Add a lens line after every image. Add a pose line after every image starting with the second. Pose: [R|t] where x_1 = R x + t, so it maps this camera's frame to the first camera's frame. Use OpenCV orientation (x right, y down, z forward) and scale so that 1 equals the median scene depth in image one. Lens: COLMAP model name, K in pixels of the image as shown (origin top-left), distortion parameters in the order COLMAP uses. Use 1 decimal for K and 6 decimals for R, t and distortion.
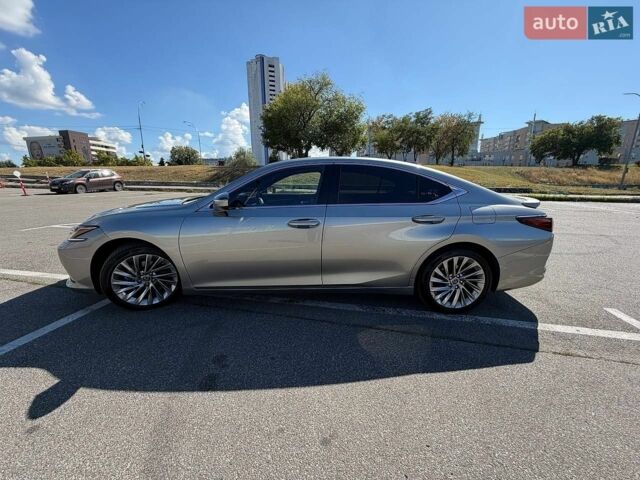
lens RADIAL K [[255.3, 0, 319.5], [0, 255.3, 241.5], [0, 0, 1]] dist [-0.001594, -0.000495]
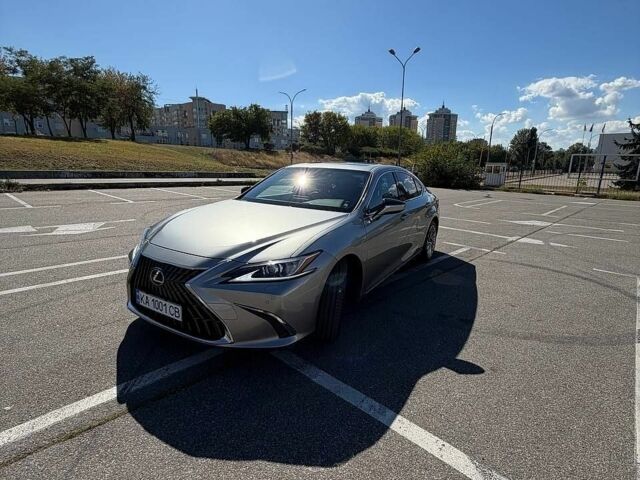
lens RADIAL K [[339.7, 0, 320.0], [0, 339.7, 240.0], [0, 0, 1]] dist [0.001835, -0.000767]
pose [[0.530910, -0.175791, 0.828994, -0.074385], [0.178420, 0.979507, 0.093443, -0.008055], [-0.828433, 0.098299, 0.551395, 0.016348]]
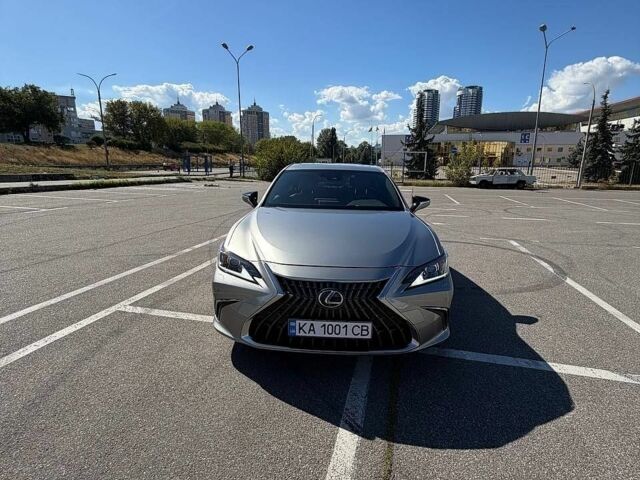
lens RADIAL K [[339.7, 0, 320.0], [0, 339.7, 240.0], [0, 0, 1]] dist [0.001835, -0.000767]
pose [[0.048119, -0.222923, 0.973648, -0.086863], [0.223745, 0.952412, 0.207003, -0.017878], [-0.973459, 0.207888, 0.095707, 0.054347]]
